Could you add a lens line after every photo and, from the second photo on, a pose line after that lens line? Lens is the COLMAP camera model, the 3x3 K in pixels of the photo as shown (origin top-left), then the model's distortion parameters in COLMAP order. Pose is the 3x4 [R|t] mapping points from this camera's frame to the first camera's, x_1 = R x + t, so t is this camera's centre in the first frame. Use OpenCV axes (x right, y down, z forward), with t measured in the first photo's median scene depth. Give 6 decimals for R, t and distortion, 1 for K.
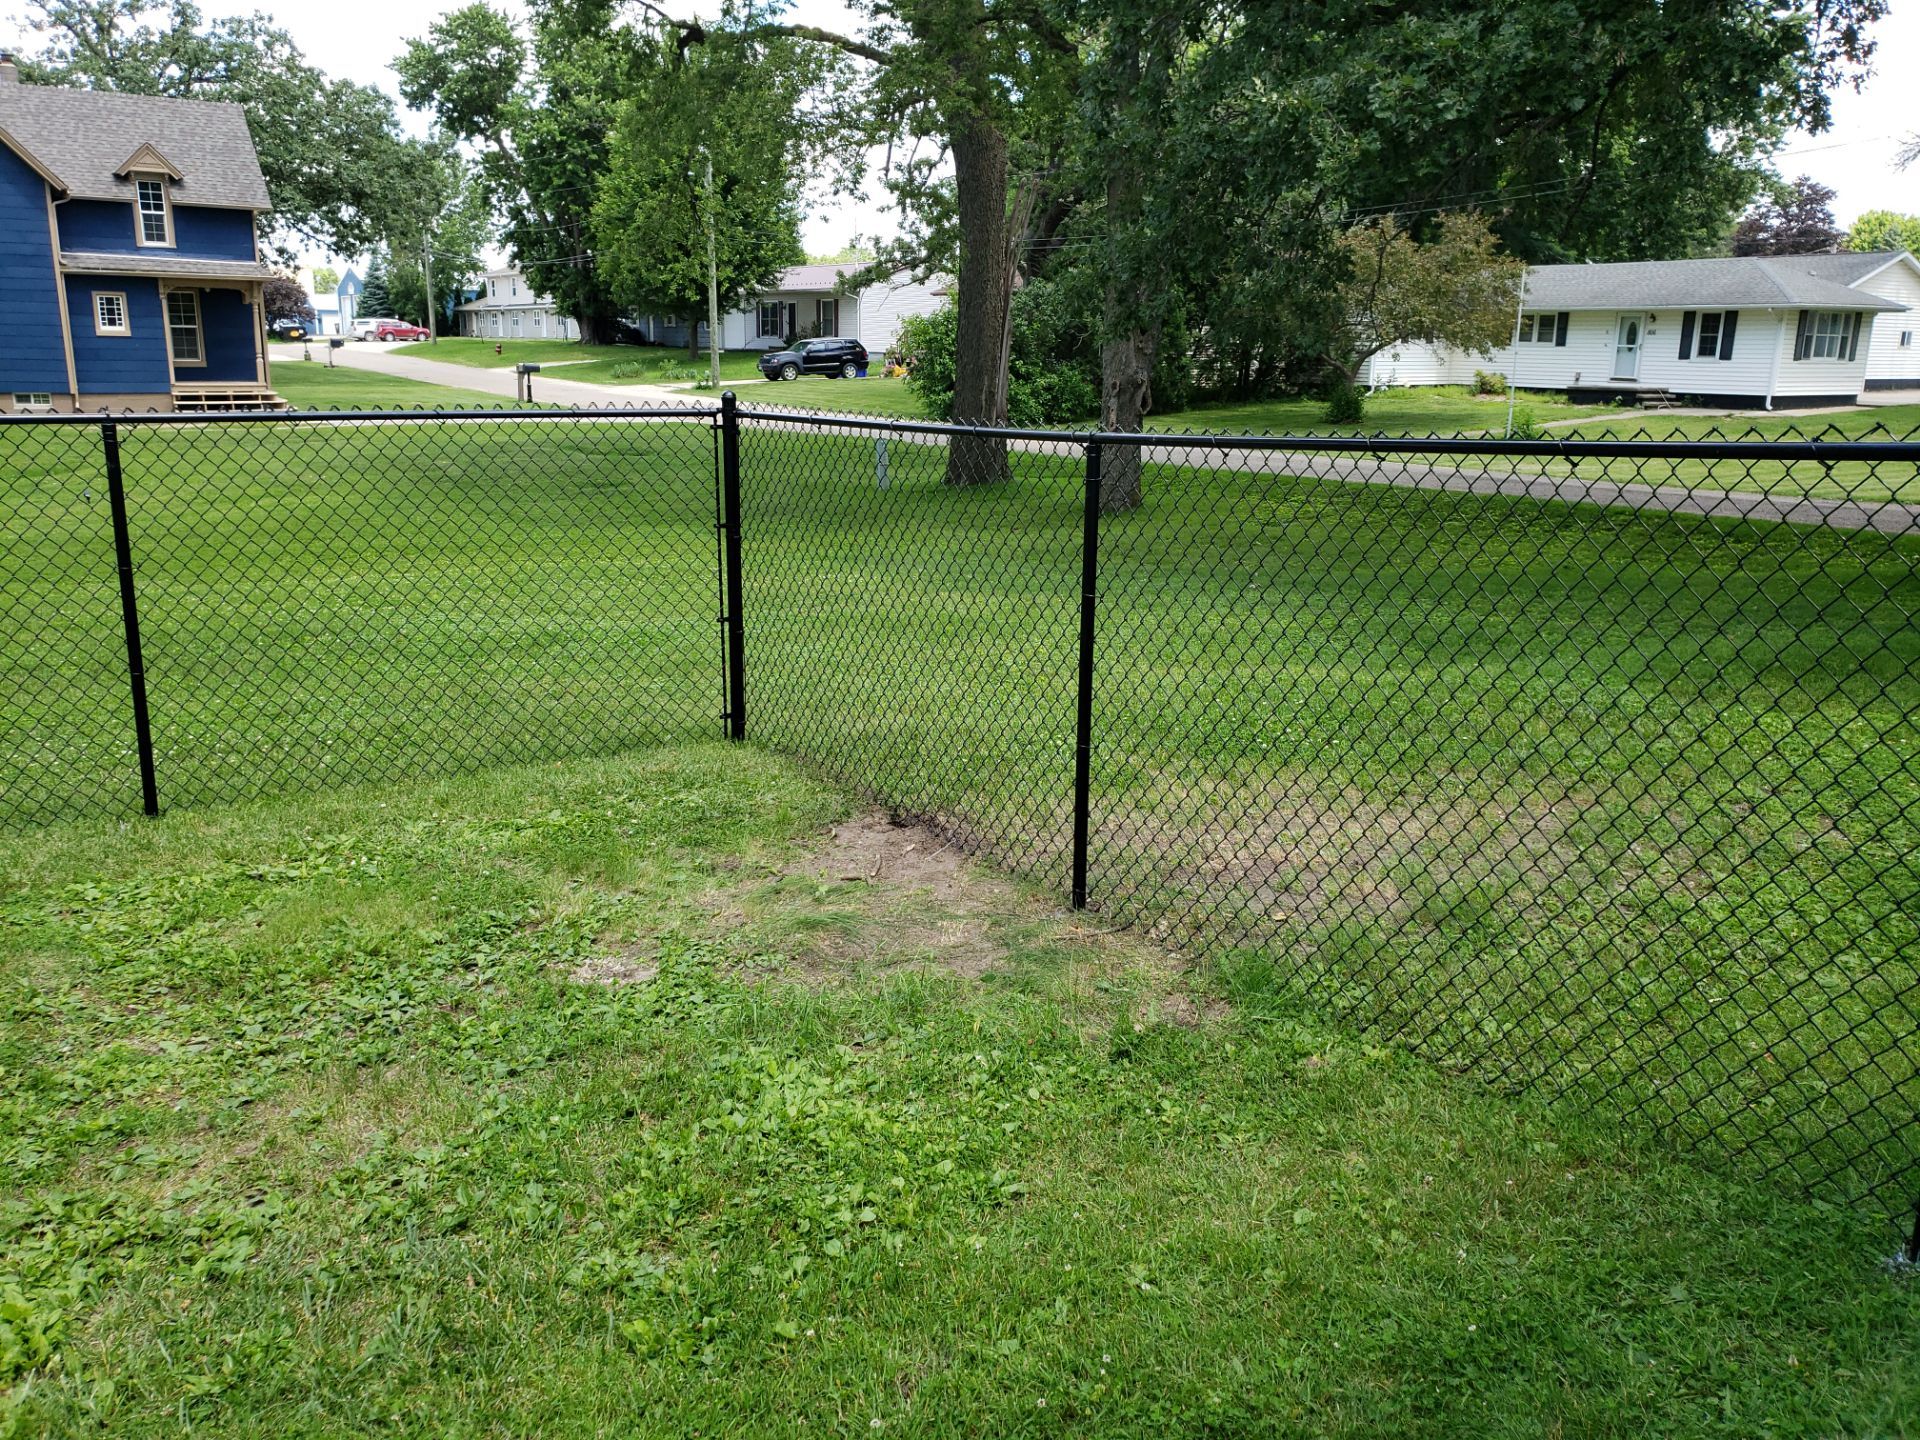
lens RADIAL K [[1495.3, 0, 957.4], [0, 1495.3, 657.2], [0, 0, 1]] dist [0.045666, -0.027606]
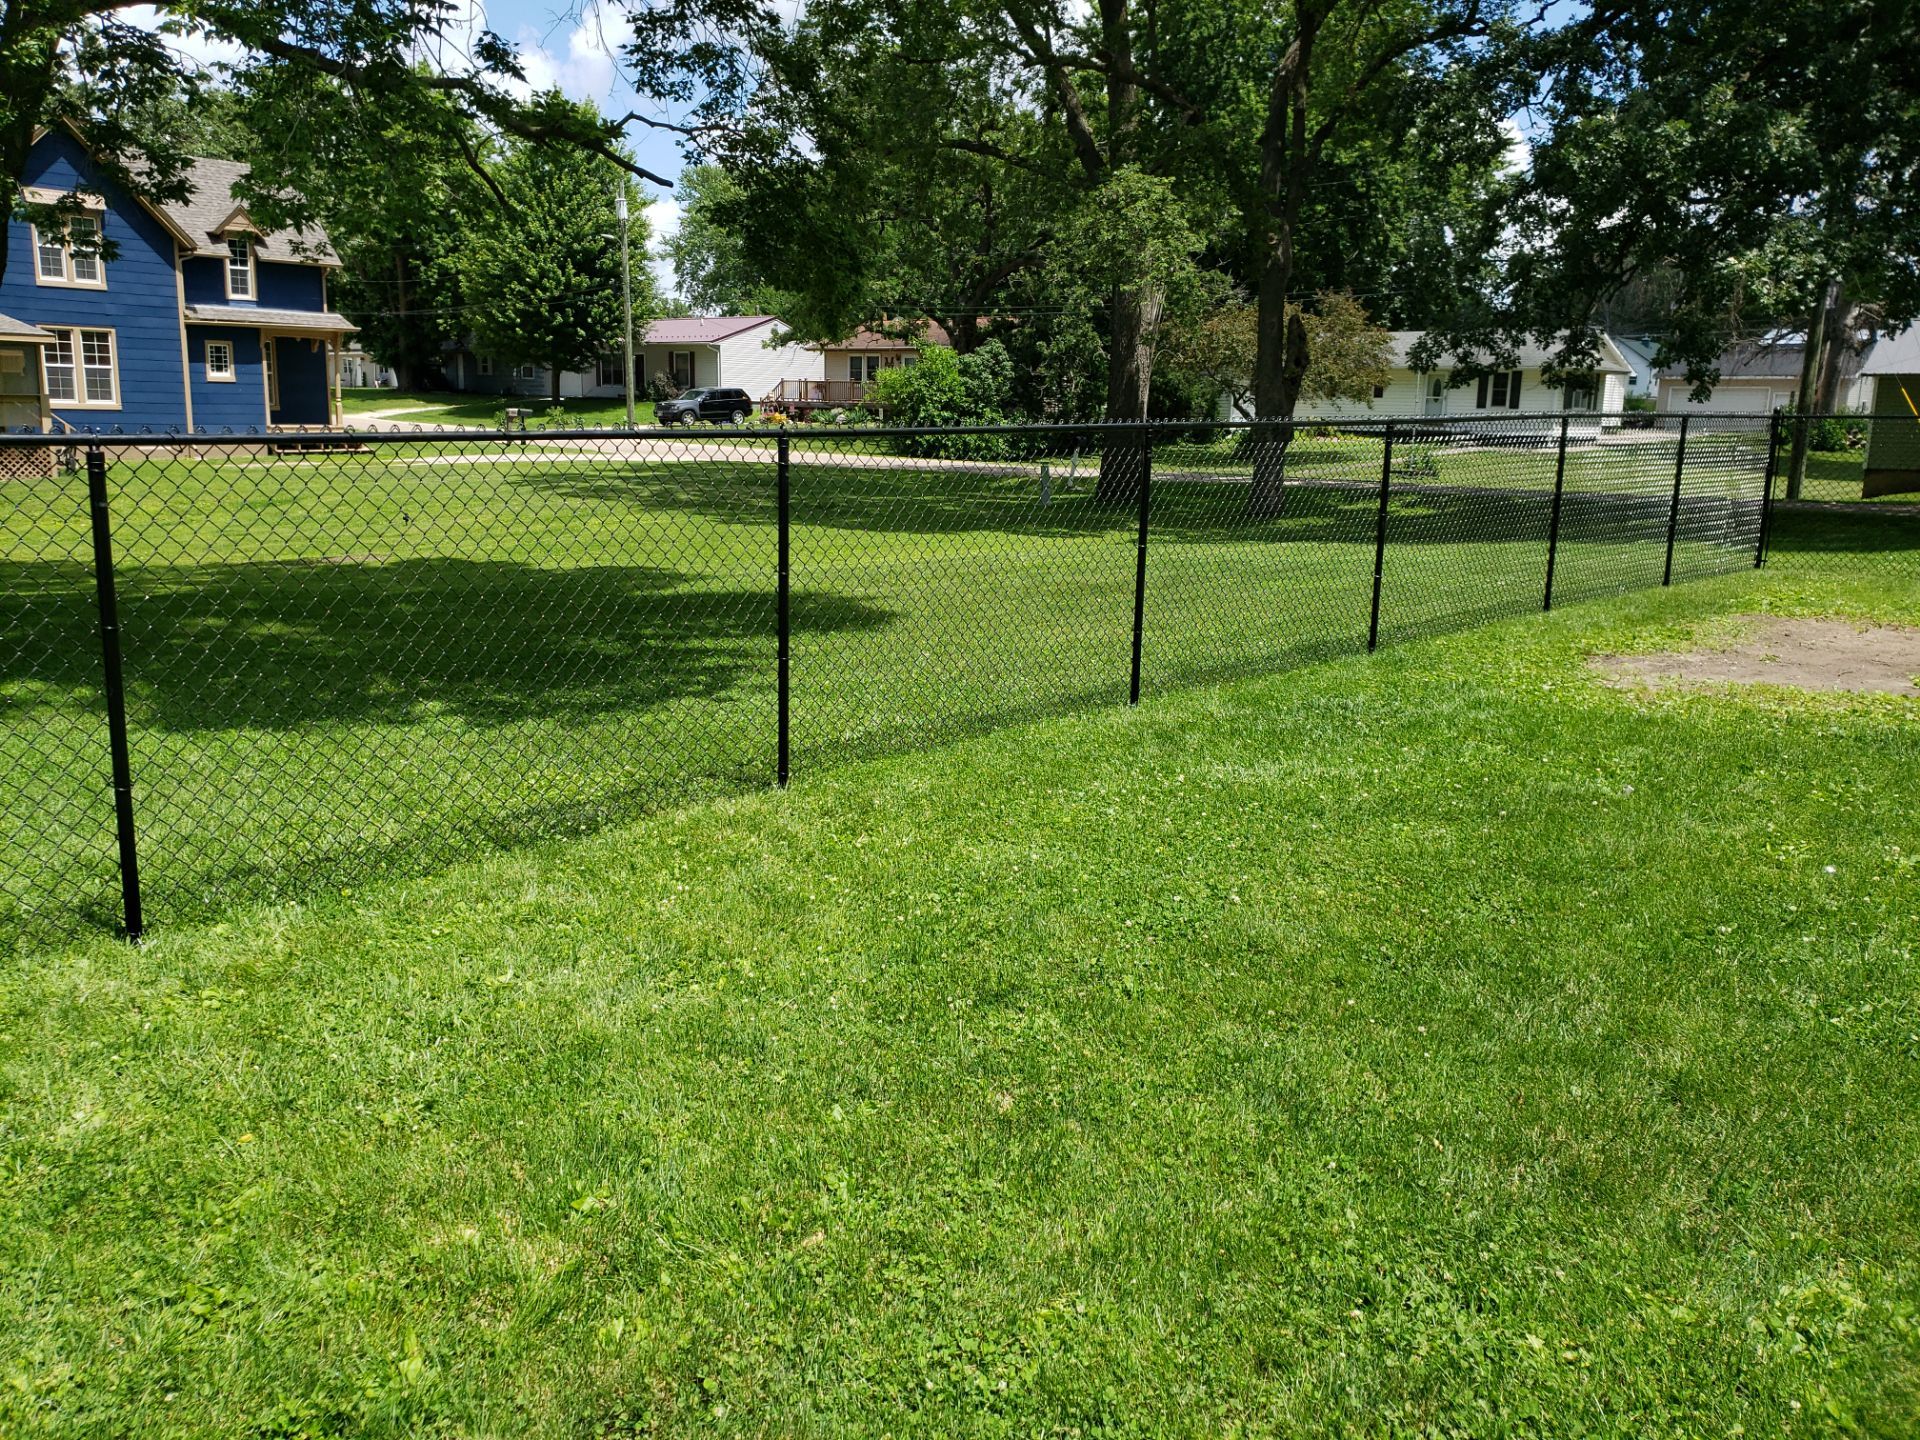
lens RADIAL K [[1495.3, 0, 899.1], [0, 1495.3, 675.9], [0, 0, 1]] dist [0.045666, -0.027606]
pose [[0.975103, -0.035720, 0.218856, -0.260477], [0.040156, 0.999068, -0.015856, 0.027493], [-0.218085, 0.024249, 0.975628, -0.121497]]
